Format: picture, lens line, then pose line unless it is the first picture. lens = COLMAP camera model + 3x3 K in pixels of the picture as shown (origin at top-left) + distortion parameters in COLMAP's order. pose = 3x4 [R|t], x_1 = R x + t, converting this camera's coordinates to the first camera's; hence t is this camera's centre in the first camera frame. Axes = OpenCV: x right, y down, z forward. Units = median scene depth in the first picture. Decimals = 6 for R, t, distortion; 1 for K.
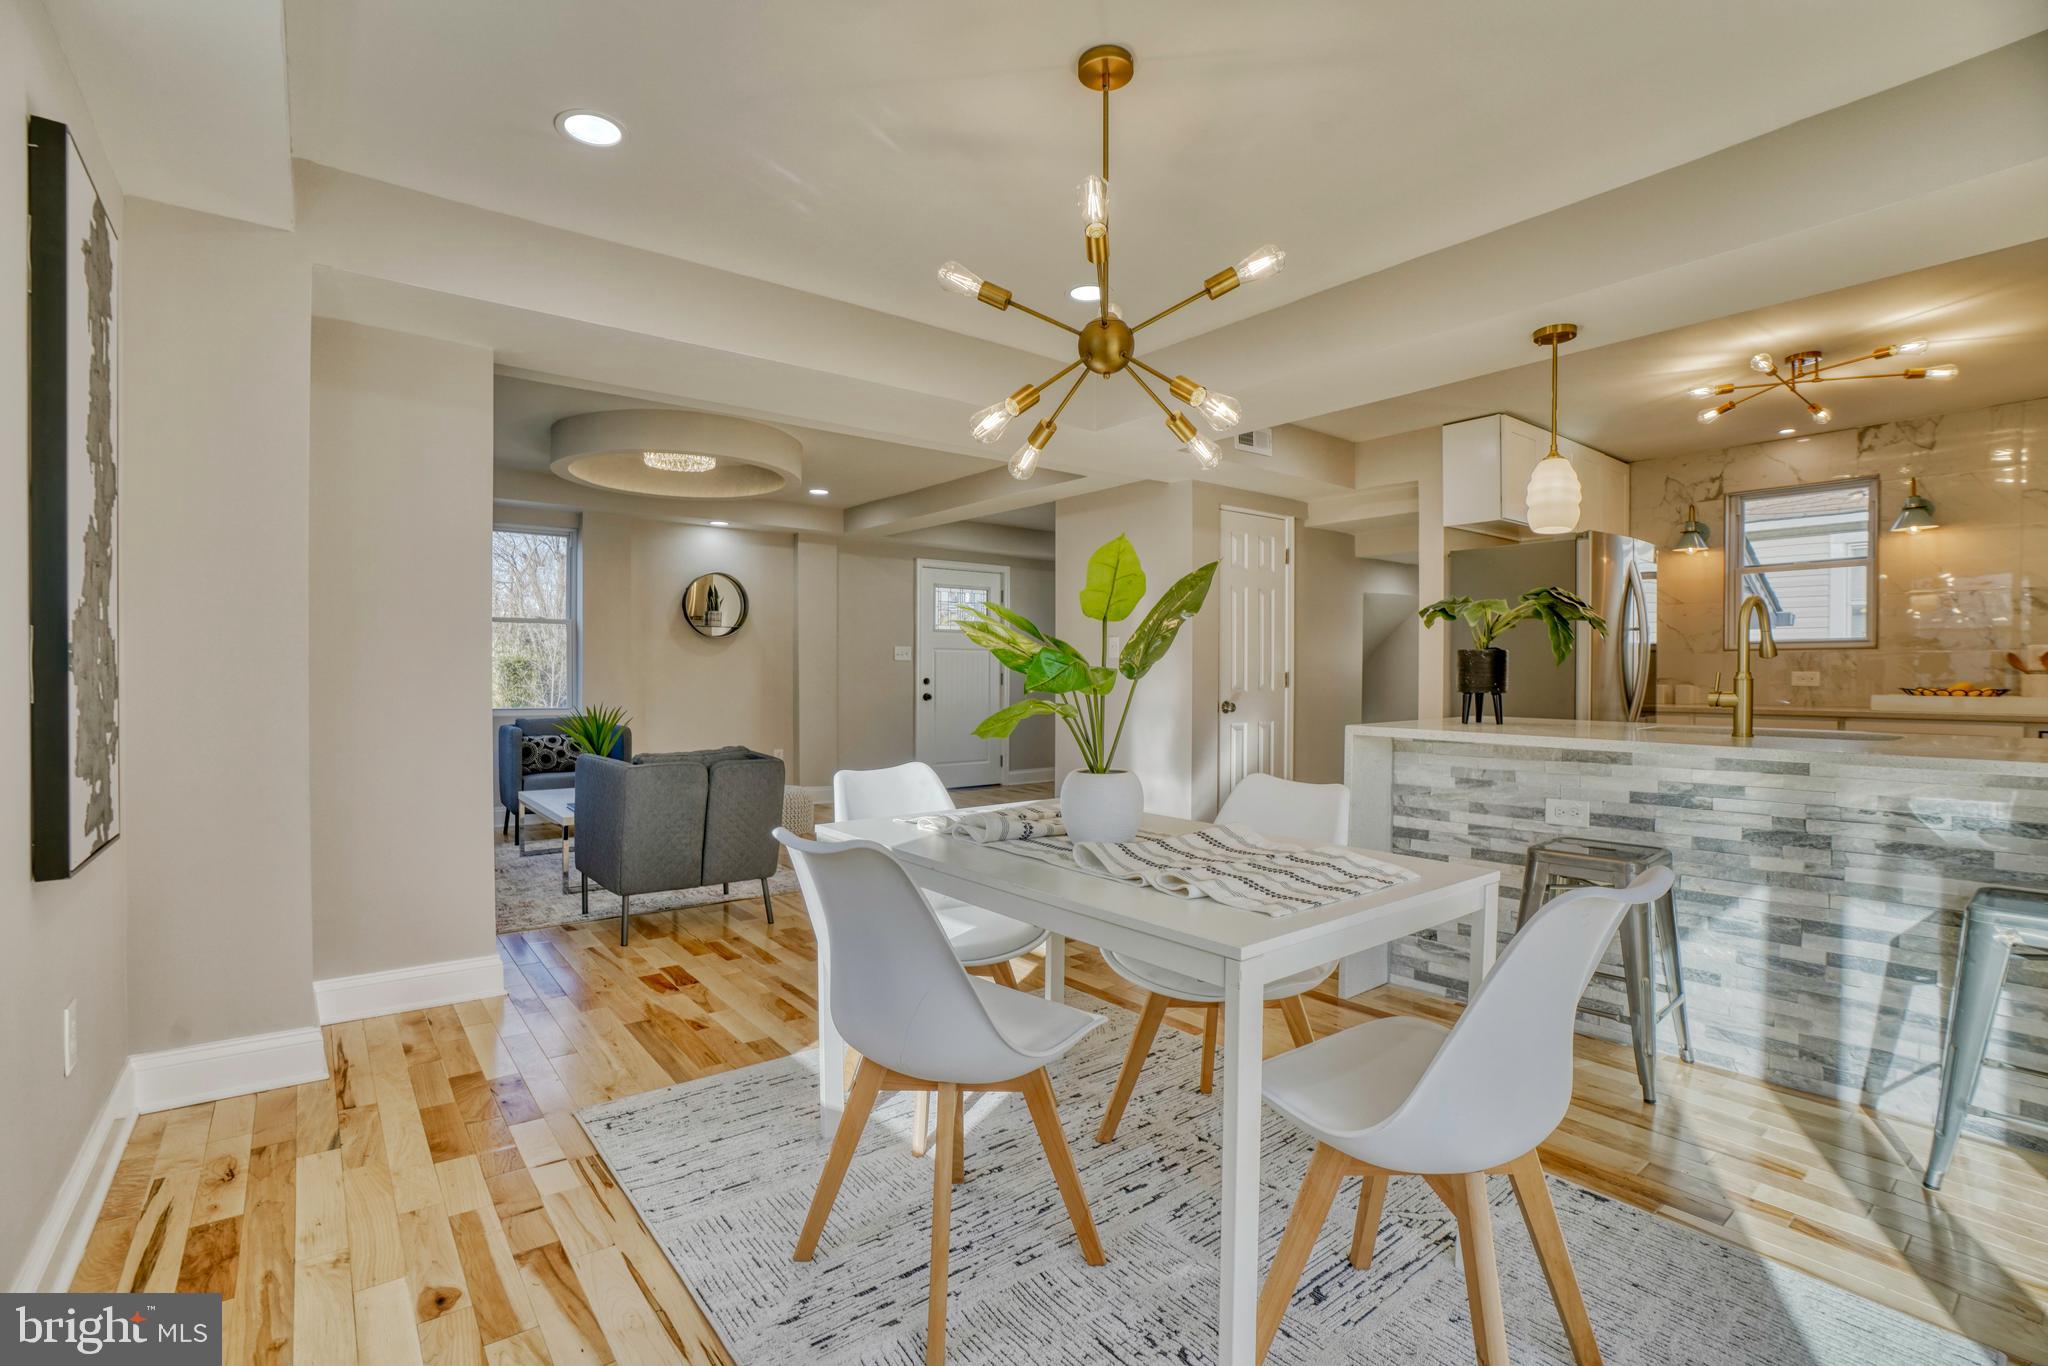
lens RADIAL K [[942.1, 0, 1014.5], [0, 942.1, 688.4], [0, 0, 1]] dist [-0.059935, 0.022709]
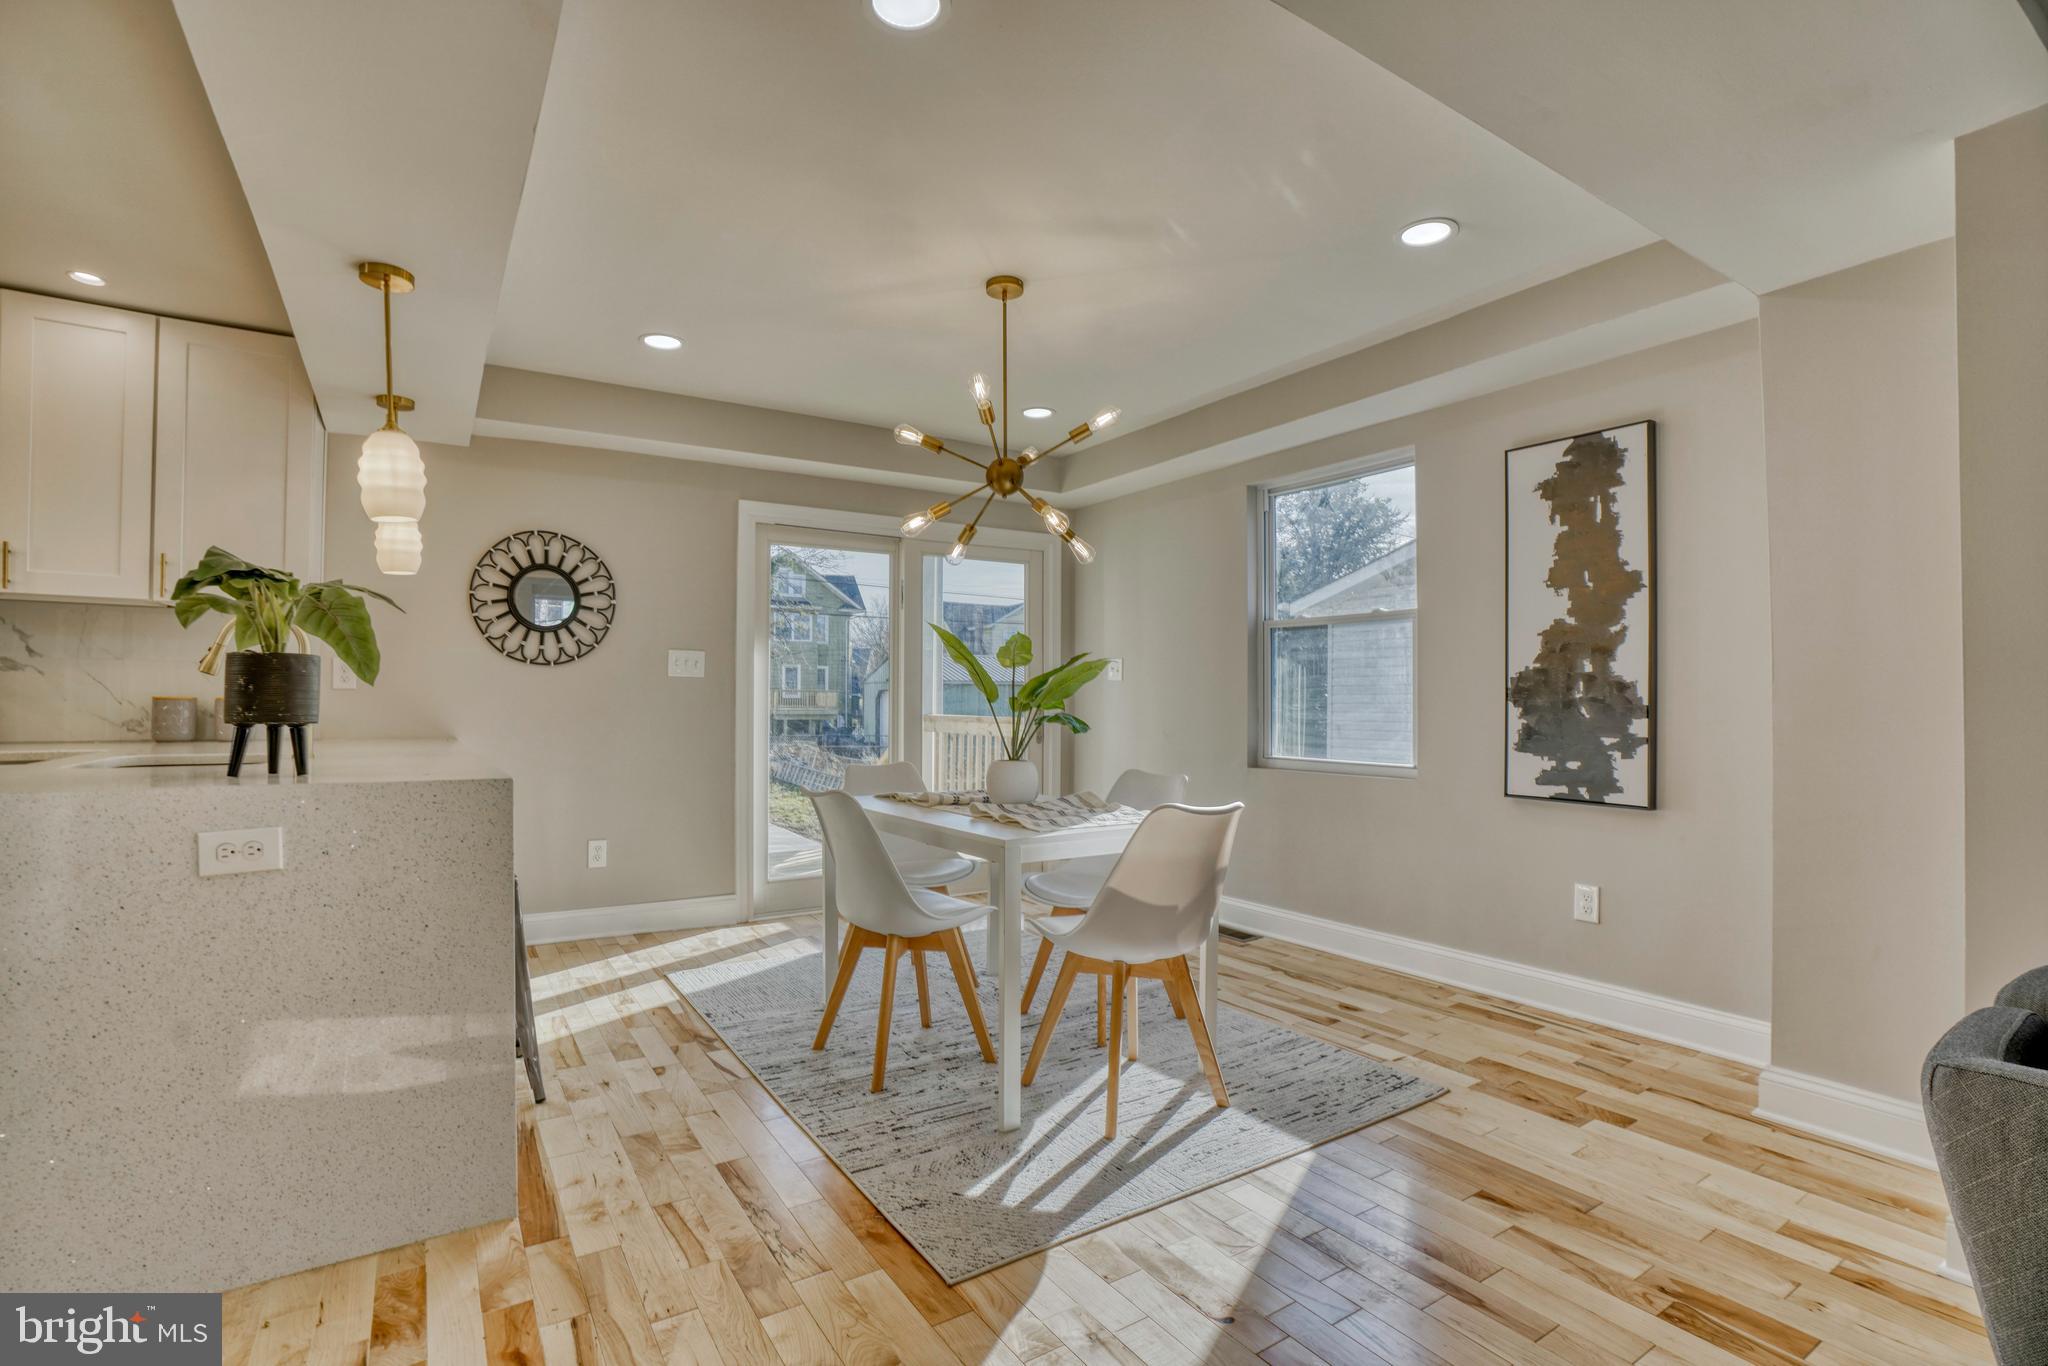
lens RADIAL K [[942.1, 0, 1011.7], [0, 942.1, 685.0], [0, 0, 1]] dist [-0.059935, 0.022709]
pose [[-0.995476, -0.004585, 0.094898, -0.032586], [-0.004734, 0.999988, -0.001340, -0.020845], [-0.094891, -0.001783, -0.995486, 1.402040]]
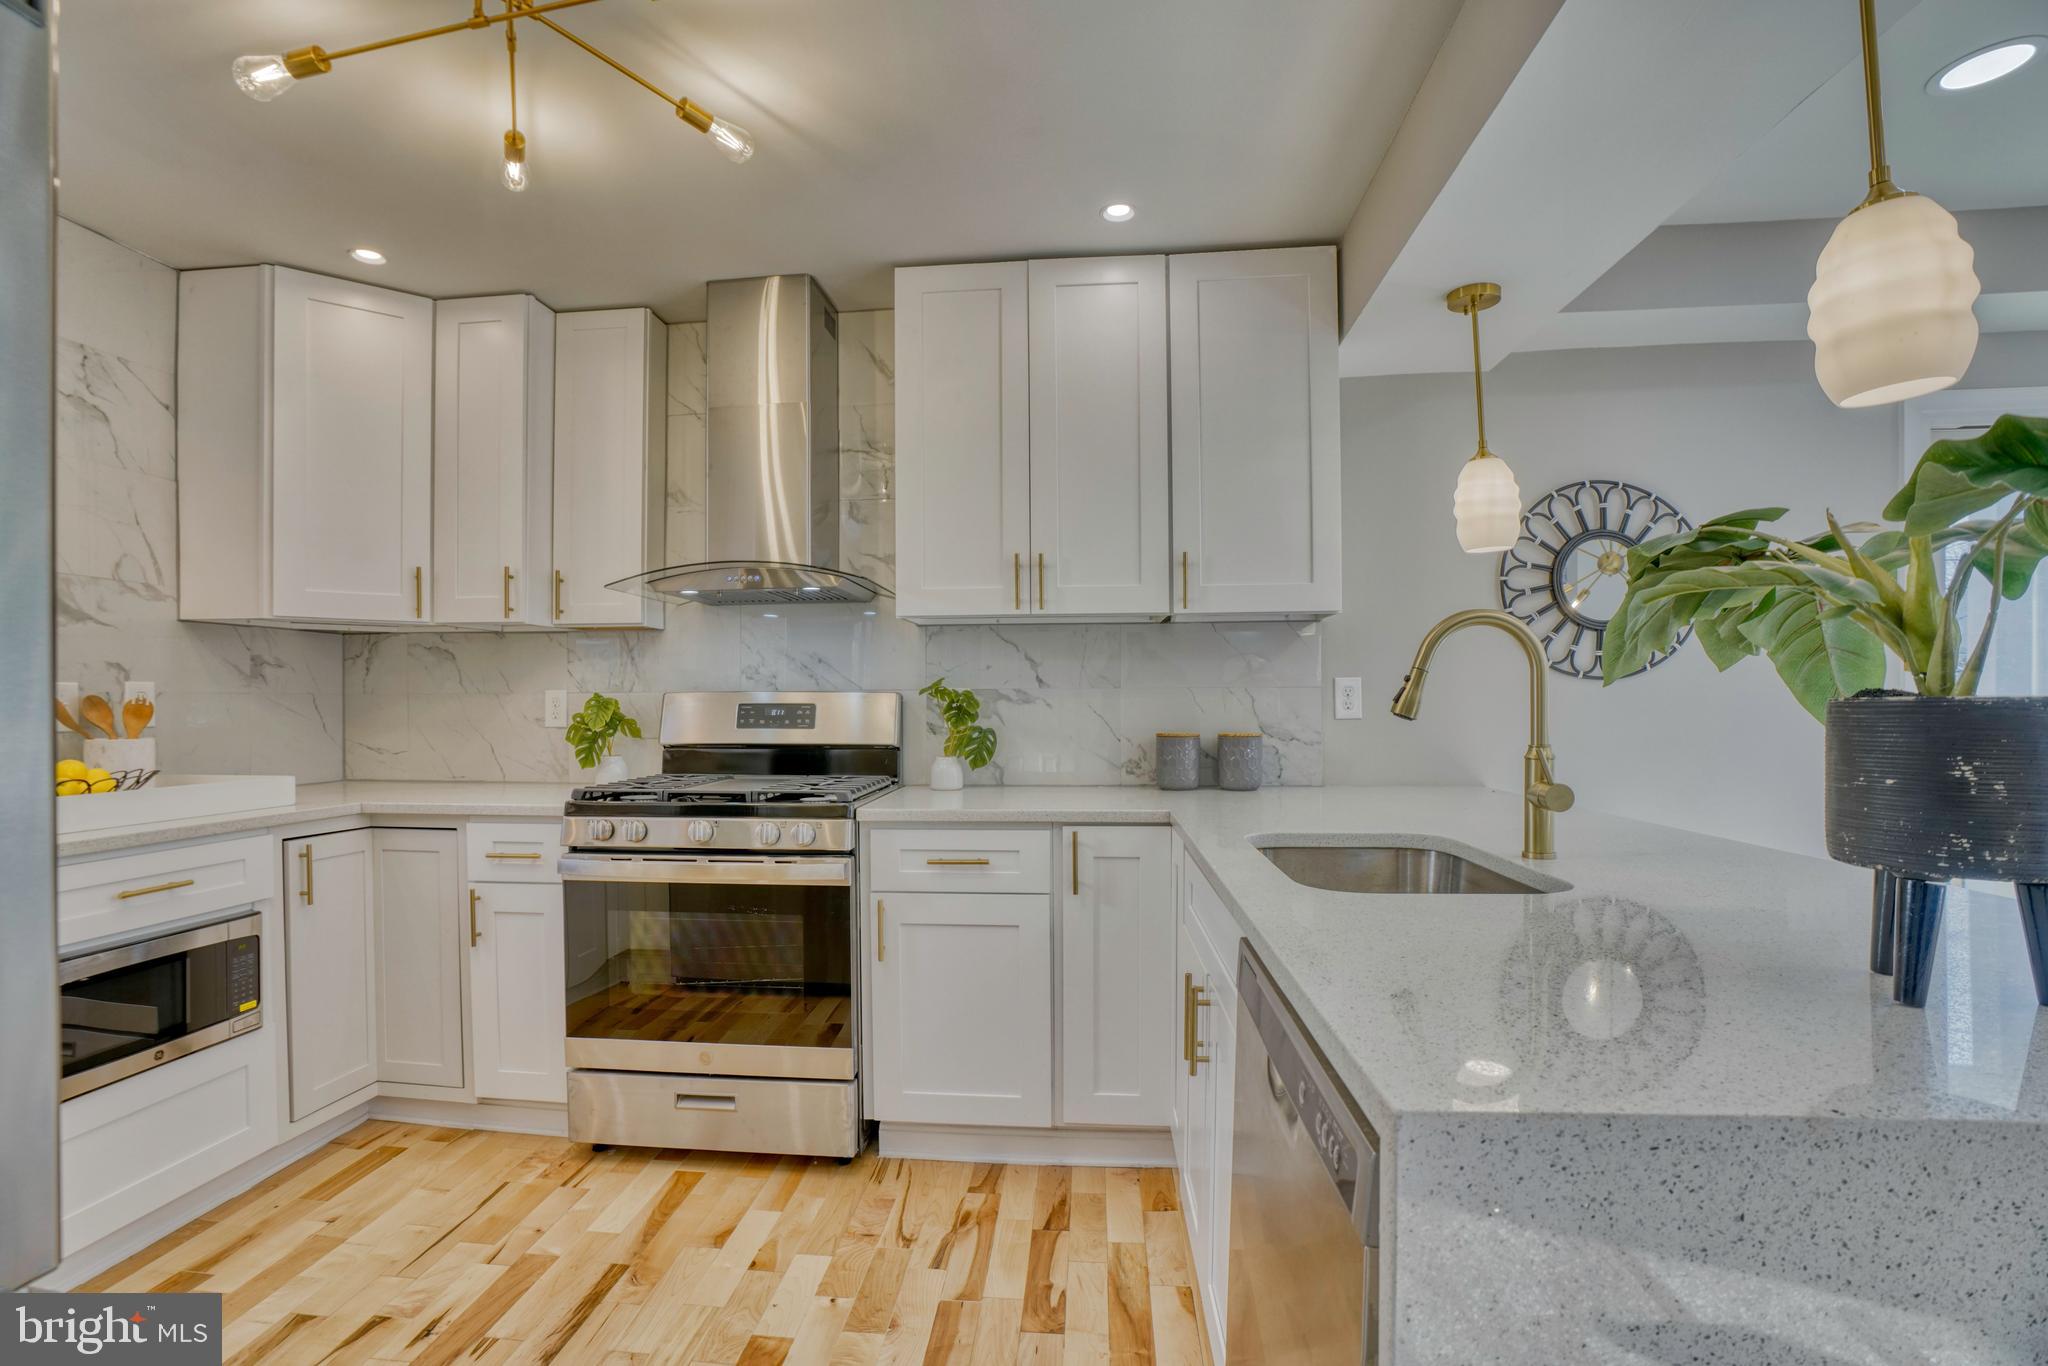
lens RADIAL K [[942.1, 0, 1000.3], [0, 942.1, 703.0], [0, 0, 1]] dist [-0.059935, 0.022709]
pose [[-0.715830, 0.005685, 0.698252, 0.477168], [0.017226, 0.999806, 0.009519, -0.040842], [-0.698062, 0.018842, -0.715789, 1.212093]]
